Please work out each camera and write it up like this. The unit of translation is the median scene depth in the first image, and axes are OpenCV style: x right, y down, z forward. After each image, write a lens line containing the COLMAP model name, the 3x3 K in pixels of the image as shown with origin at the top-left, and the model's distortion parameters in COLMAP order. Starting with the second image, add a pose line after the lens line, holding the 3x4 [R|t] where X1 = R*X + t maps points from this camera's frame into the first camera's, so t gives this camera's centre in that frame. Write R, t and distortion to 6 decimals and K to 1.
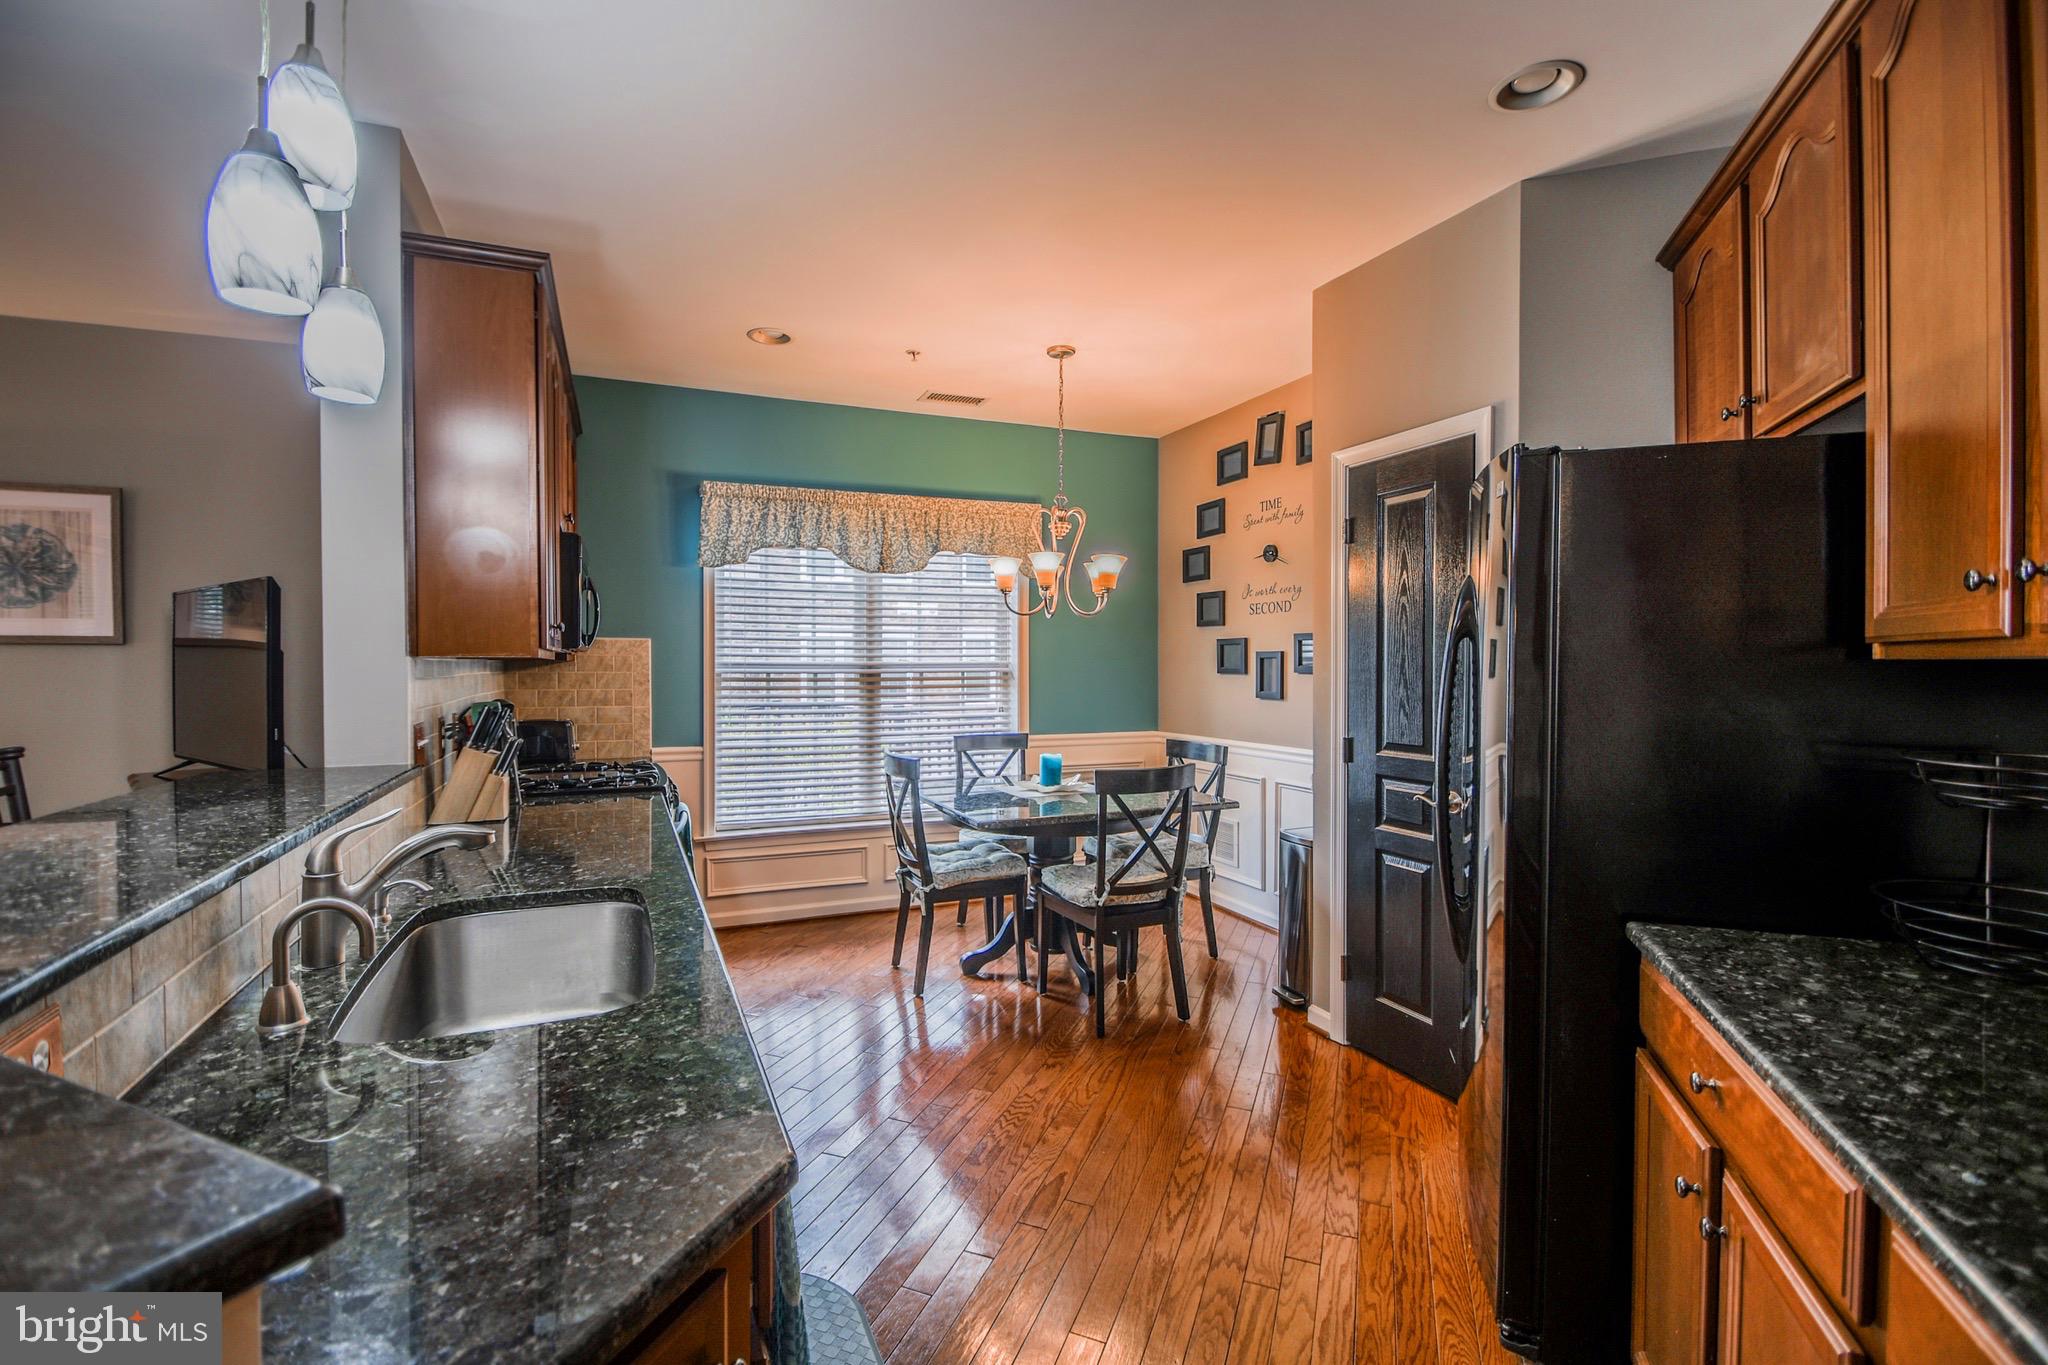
lens RADIAL K [[891.8, 0, 984.4], [0, 891.8, 677.8], [0, 0, 1]] dist [0.000710, -0.009216]
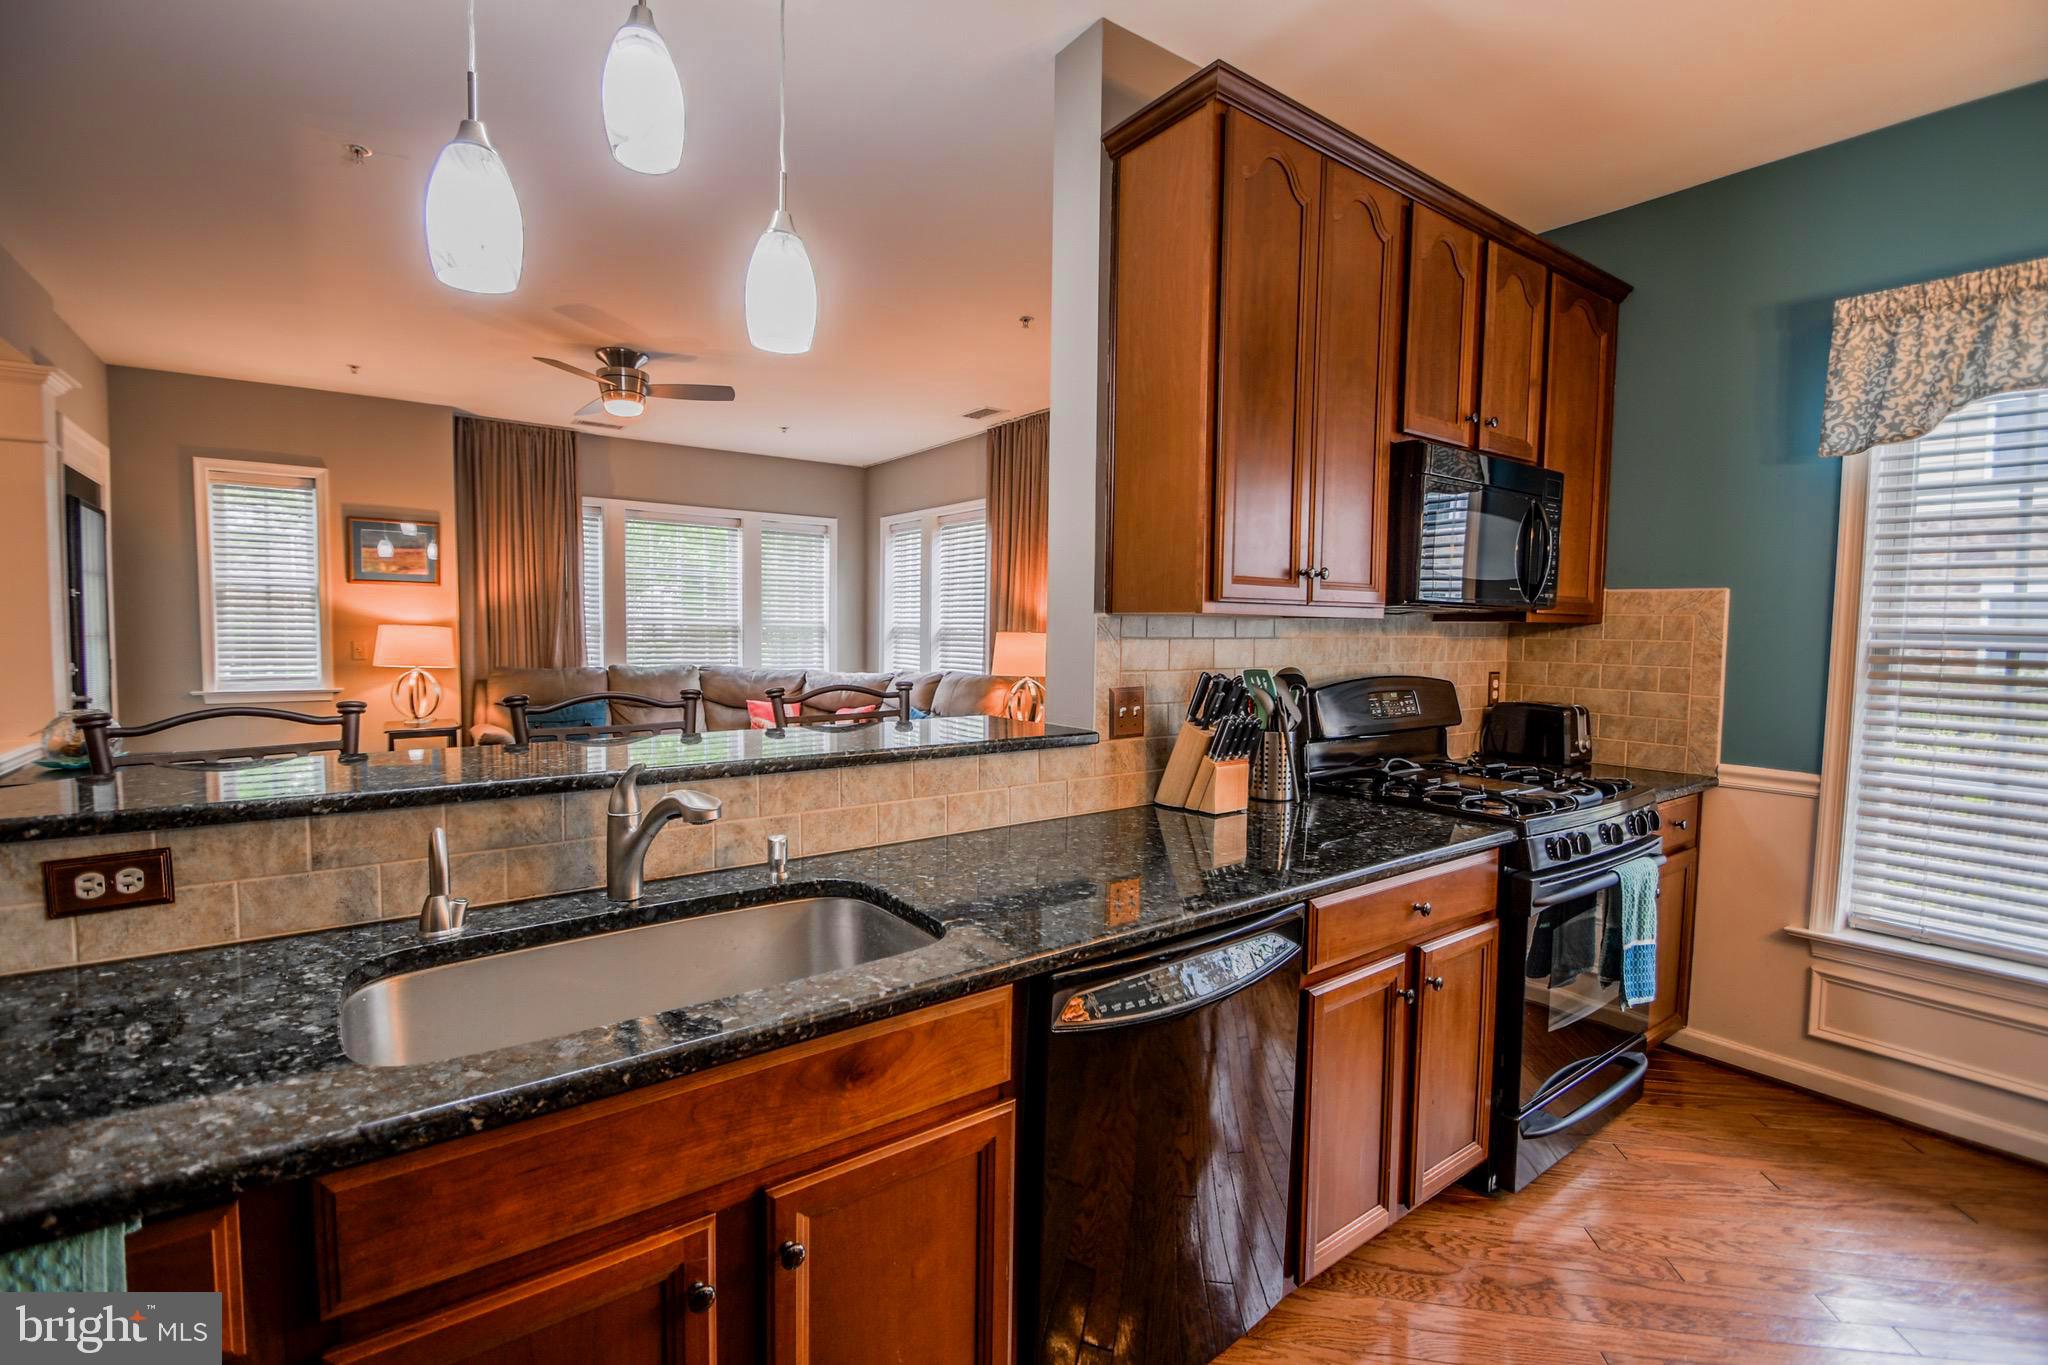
lens RADIAL K [[891.8, 0, 984.4], [0, 891.8, 677.8], [0, 0, 1]] dist [0.000710, -0.009216]
pose [[0.229015, 0.057855, -0.971702, 0.113353], [-0.024495, 0.998259, 0.053663, -0.002181], [0.973115, 0.011512, 0.230033, 0.355897]]
